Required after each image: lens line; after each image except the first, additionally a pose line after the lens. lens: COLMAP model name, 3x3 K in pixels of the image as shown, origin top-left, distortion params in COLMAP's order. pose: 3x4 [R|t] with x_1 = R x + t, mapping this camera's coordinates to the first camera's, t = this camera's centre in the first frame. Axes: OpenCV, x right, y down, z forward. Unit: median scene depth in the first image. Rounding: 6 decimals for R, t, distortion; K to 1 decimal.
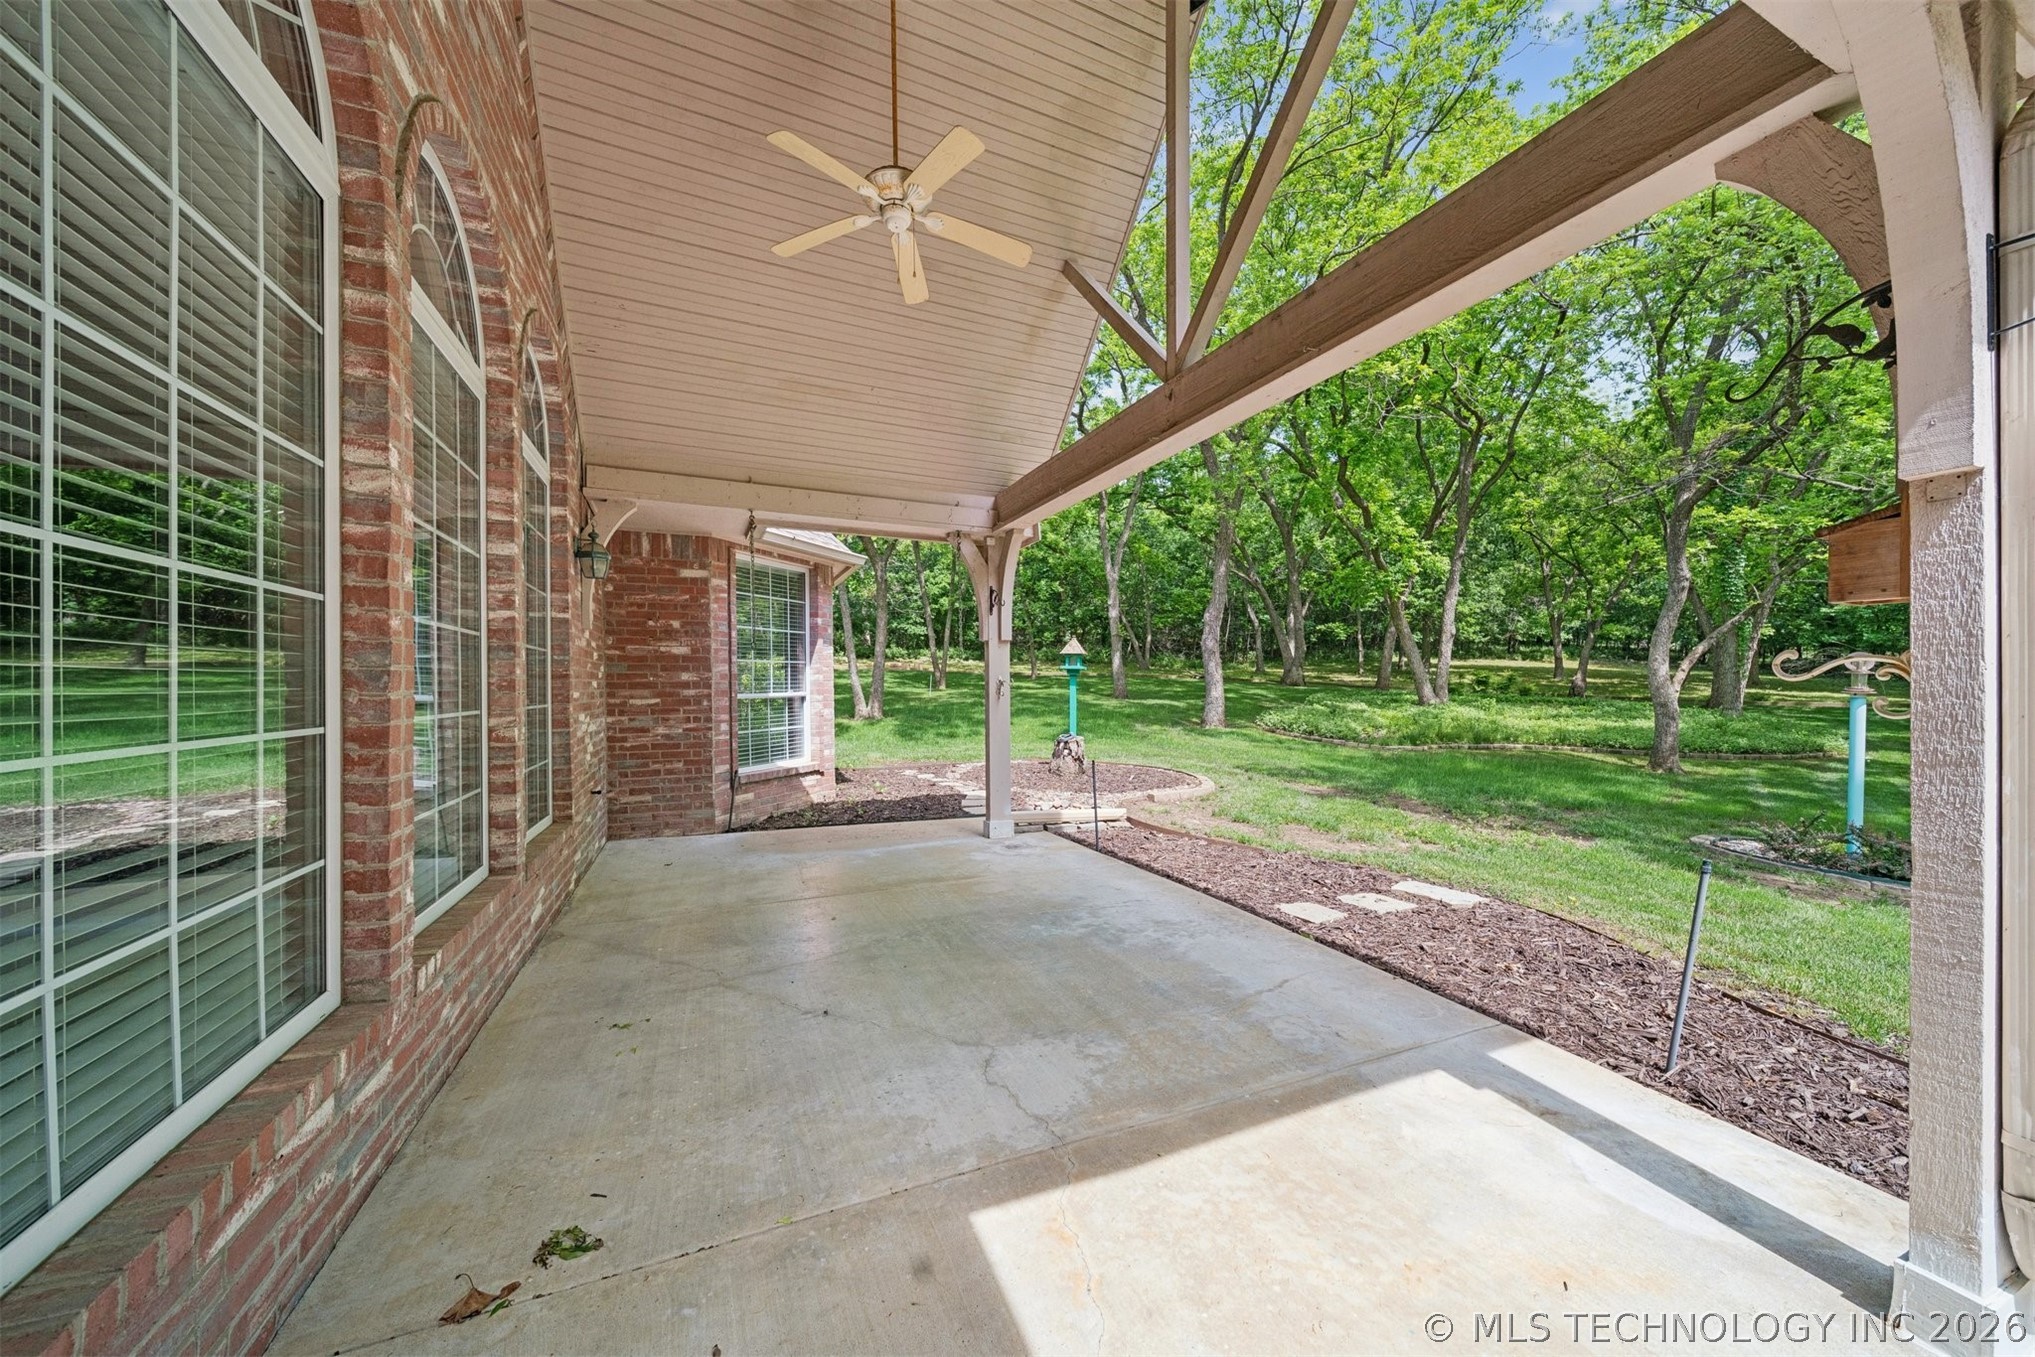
lens RADIAL K [[709.9, 0, 1025.2], [0, 709.9, 696.3], [0, 0, 1]] dist [-0.000299, -0.000022]
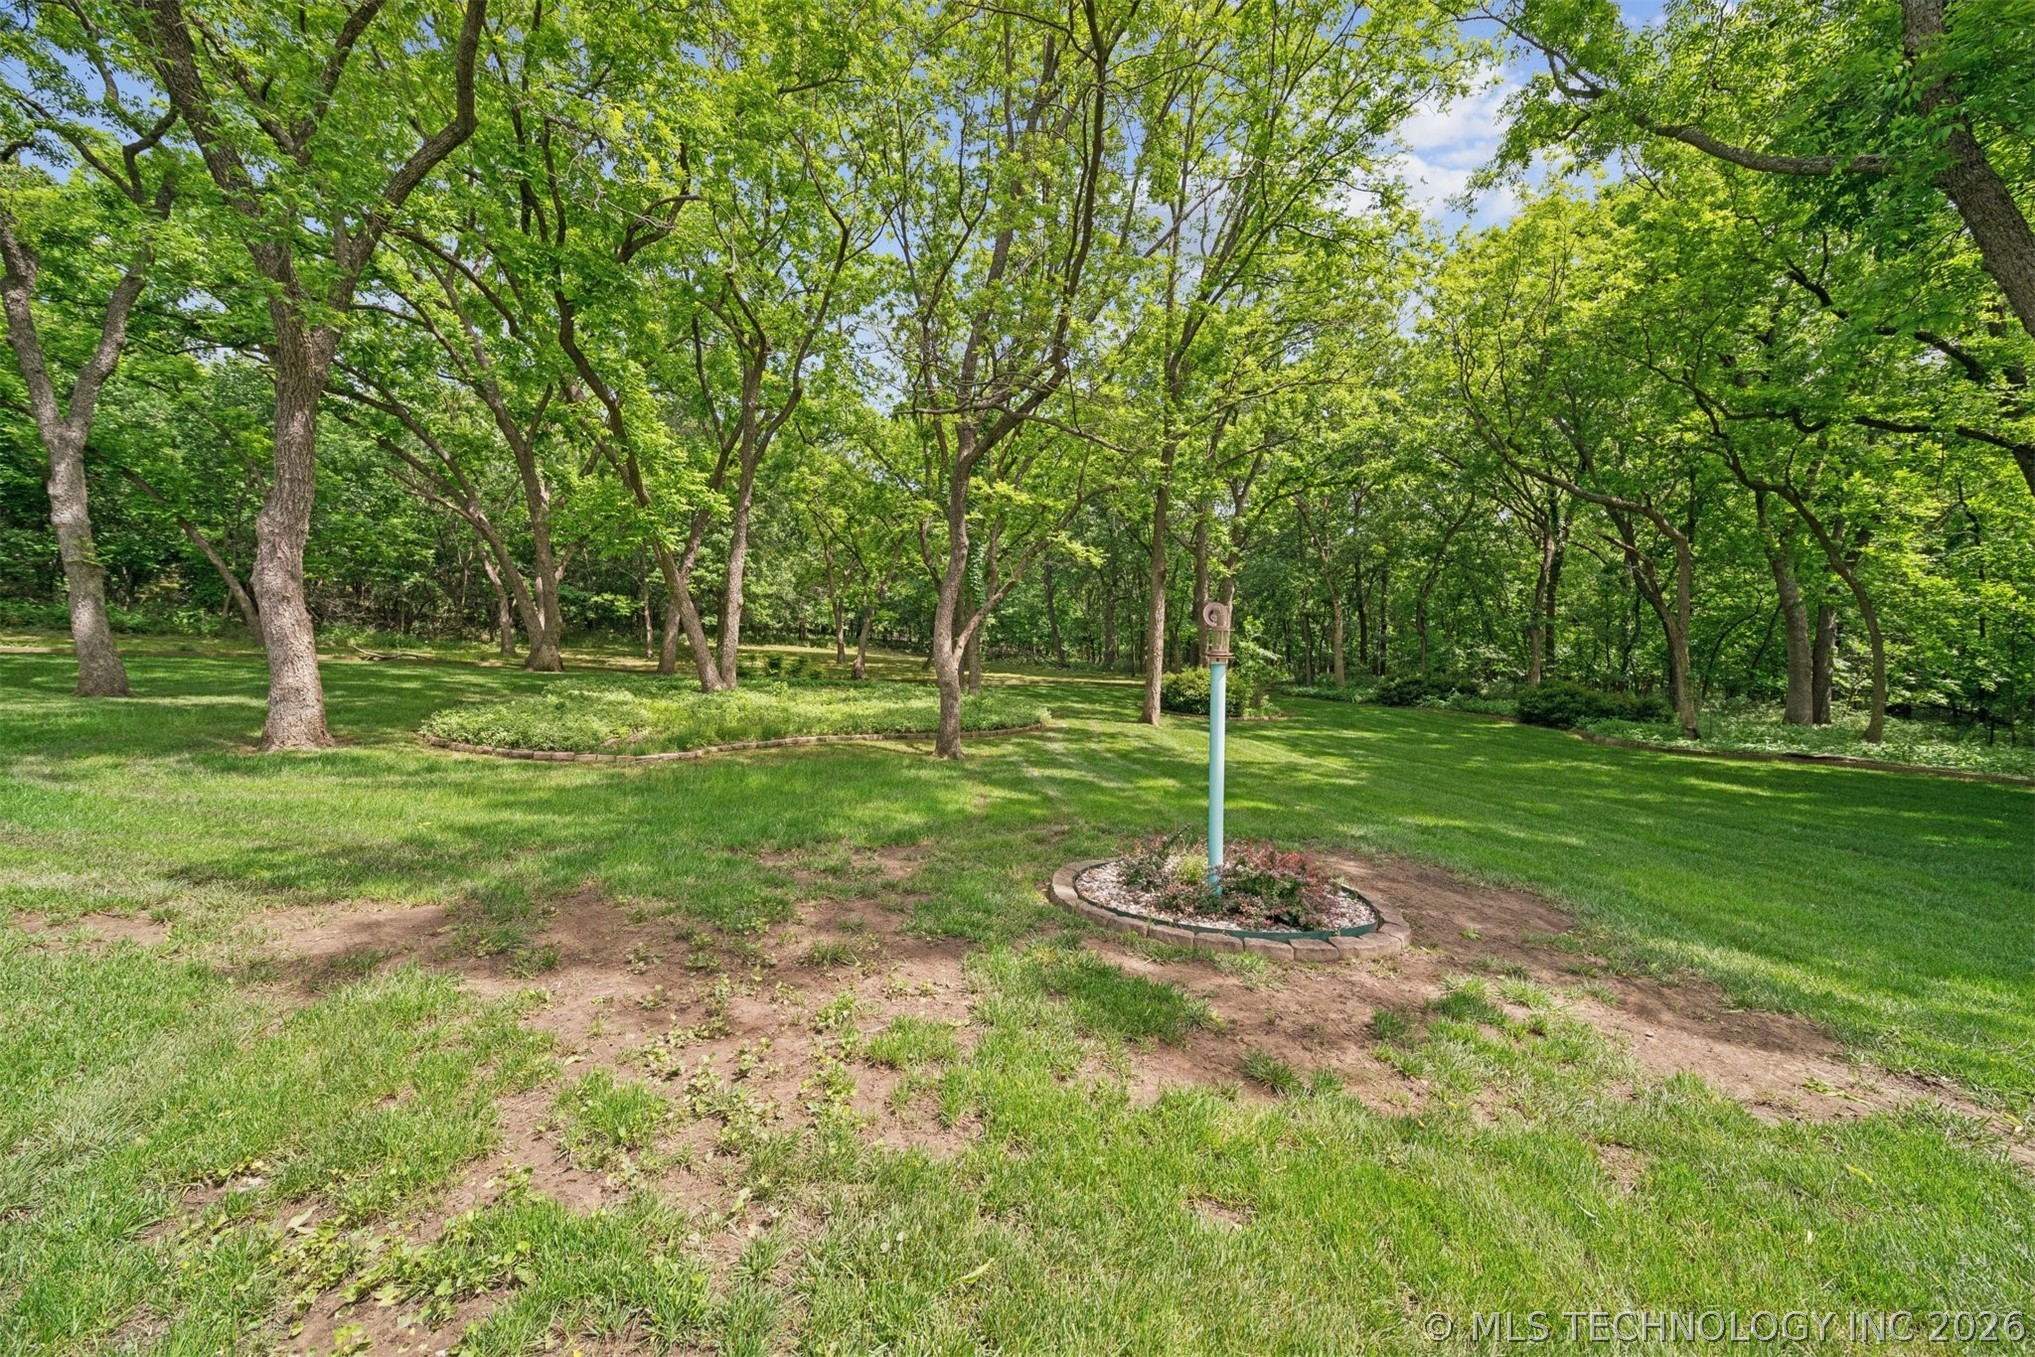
lens RADIAL K [[709.9, 0, 1020.1], [0, 709.9, 684.4], [0, 0, 1]] dist [-0.000299, -0.000022]
pose [[0.622872, -0.020499, 0.782055, 0.159094], [0.021727, 0.999724, 0.008900, 0.004159], [-0.782022, 0.011448, 0.623146, 0.233557]]
